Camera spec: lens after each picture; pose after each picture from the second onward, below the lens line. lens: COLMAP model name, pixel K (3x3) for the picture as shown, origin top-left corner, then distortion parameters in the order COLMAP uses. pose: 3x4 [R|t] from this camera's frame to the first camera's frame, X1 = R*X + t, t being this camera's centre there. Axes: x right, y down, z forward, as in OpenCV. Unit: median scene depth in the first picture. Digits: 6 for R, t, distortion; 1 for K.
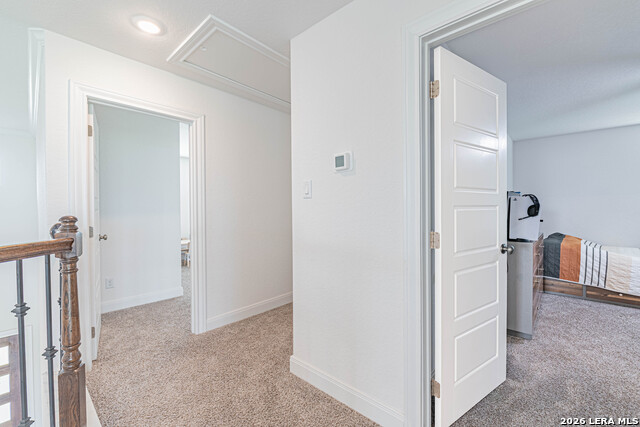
lens RADIAL K [[266.2, 0, 319.3], [0, 266.2, 212.6], [0, 0, 1]] dist [-0.007941, -0.001183]
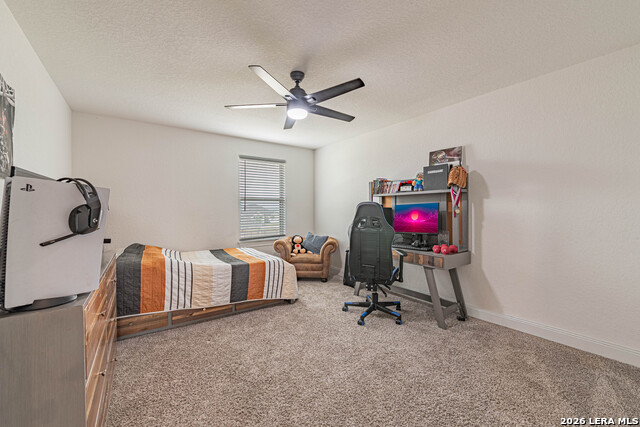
lens RADIAL K [[254.9, 0, 319.4], [0, 254.9, 211.3], [0, 0, 1]] dist [-0.009945, -0.000128]
pose [[0.201015, -0.002402, 0.979585, 0.375200], [0.014892, 0.999889, -0.000604, -0.010096], [-0.979475, 0.014709, 0.201029, 0.426855]]
